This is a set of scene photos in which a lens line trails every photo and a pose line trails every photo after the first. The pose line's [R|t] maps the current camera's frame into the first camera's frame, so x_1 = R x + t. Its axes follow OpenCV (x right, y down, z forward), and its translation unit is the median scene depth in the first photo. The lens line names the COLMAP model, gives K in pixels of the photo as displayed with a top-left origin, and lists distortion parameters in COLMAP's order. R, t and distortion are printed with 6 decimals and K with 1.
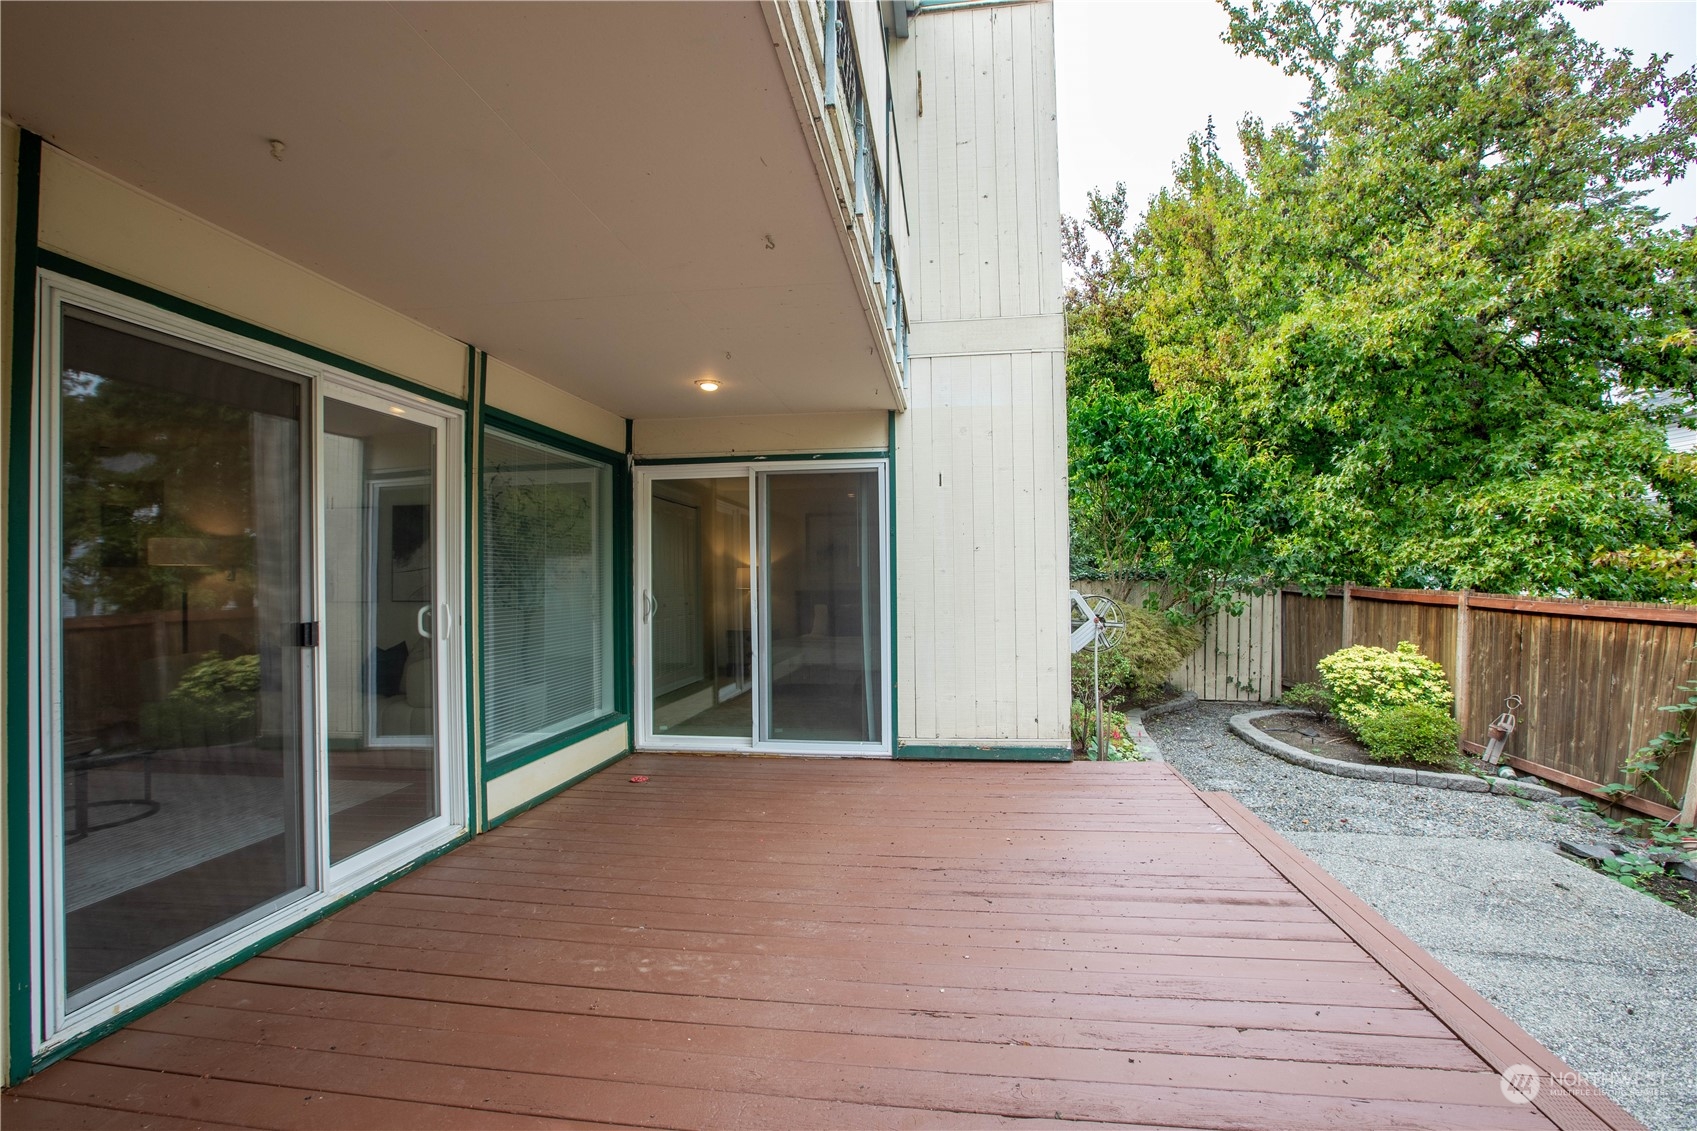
lens RADIAL K [[782.2, 0, 855.0], [0, 782.2, 568.8], [0, 0, 1]] dist [-0.050723, 0.014515]
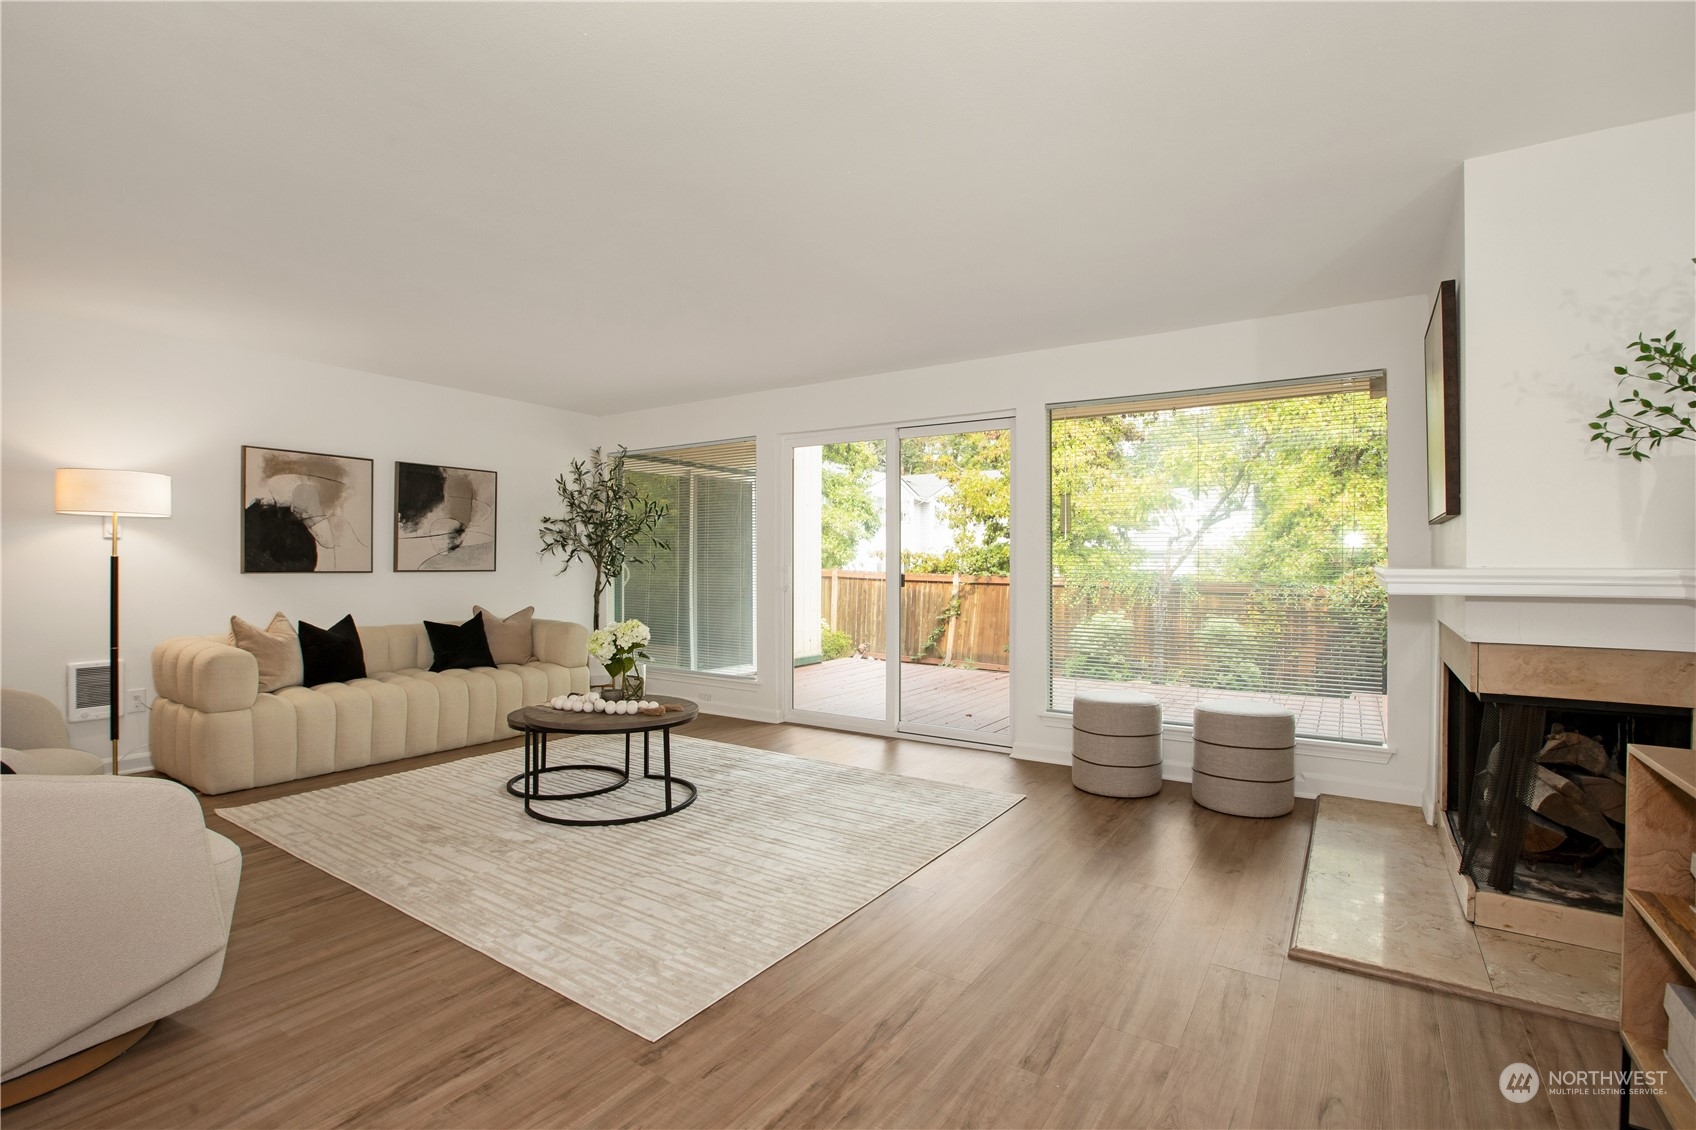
lens RADIAL K [[781.7, 0, 877.2], [0, 781.7, 558.8], [0, 0, 1]] dist [-0.050723, 0.014515]
pose [[0.413802, 0.017032, 0.910207, -1.232382], [-0.020688, 0.999743, -0.009302, 0.026663], [-0.910132, -0.014981, 0.414048, 0.146690]]
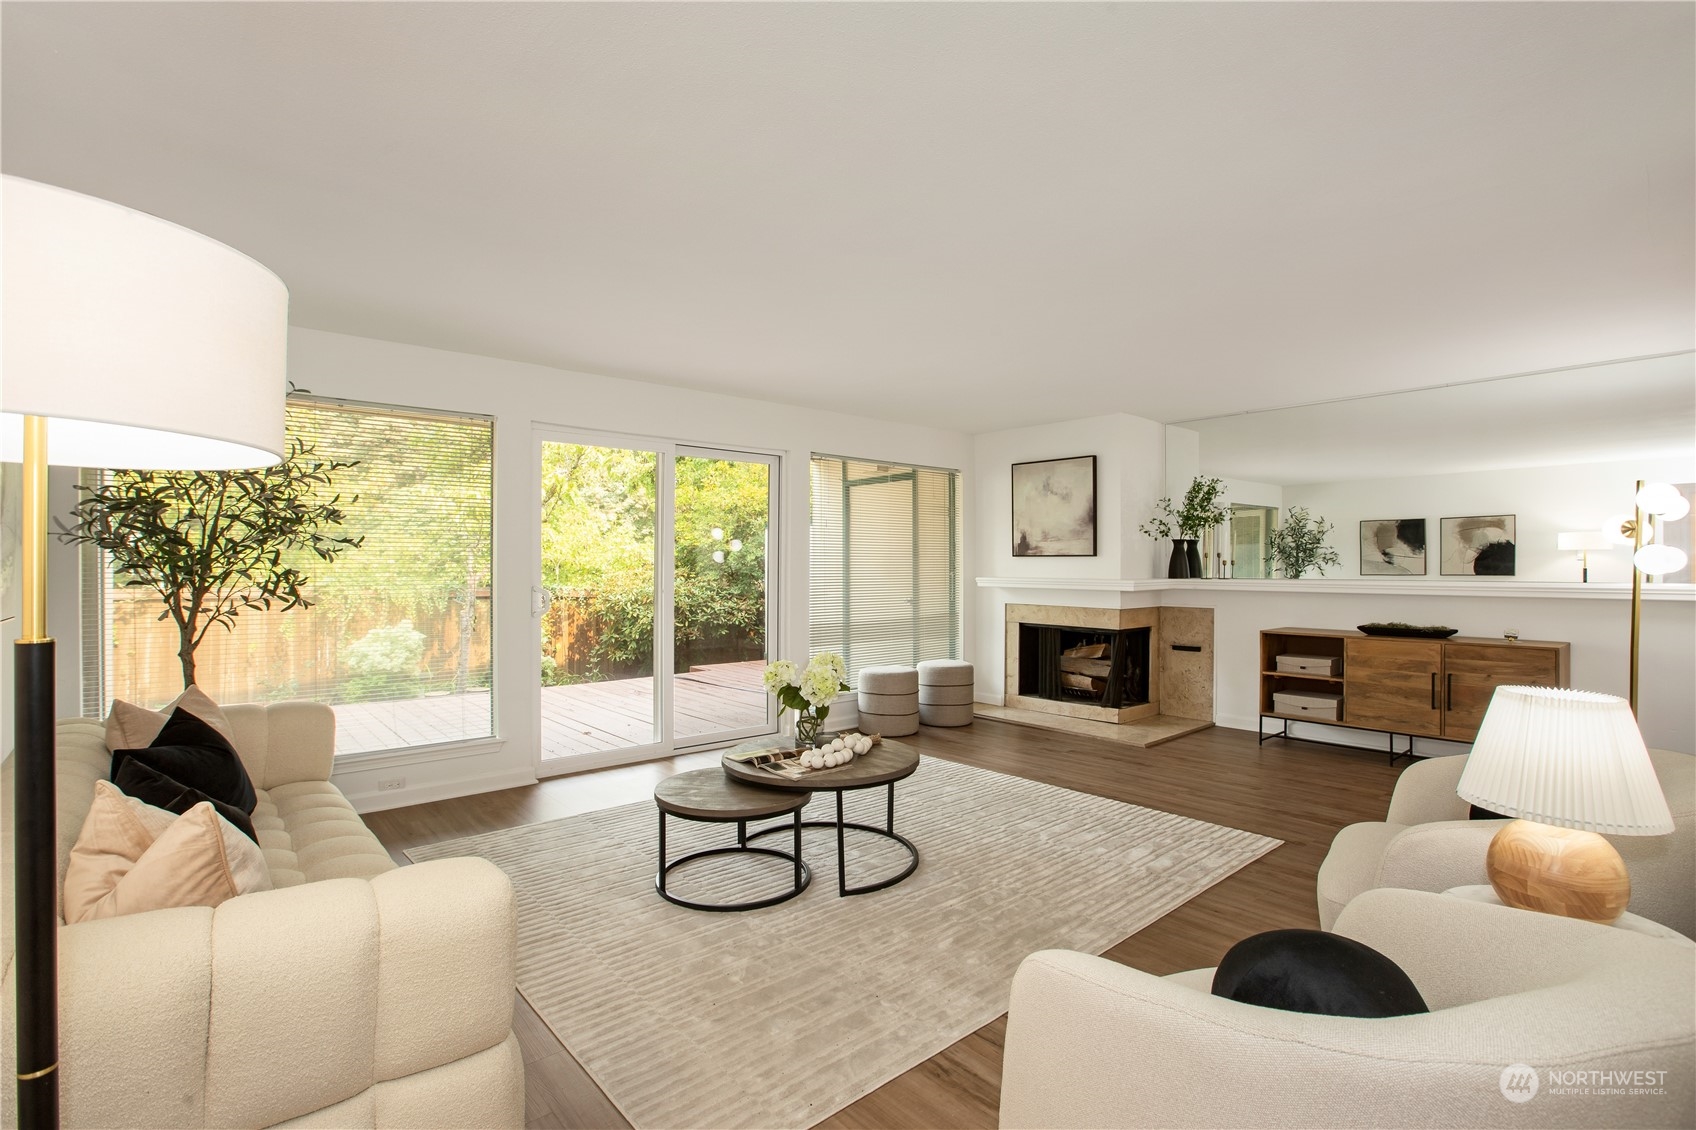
lens RADIAL K [[781.7, 0, 849.7], [0, 781.7, 564.2], [0, 0, 1]] dist [-0.050723, 0.014515]
pose [[-0.758359, 0.012899, 0.651710, -1.098405], [-0.000760, 0.999786, -0.020673, 0.027069], [-0.651837, -0.016173, -0.758187, 1.104059]]
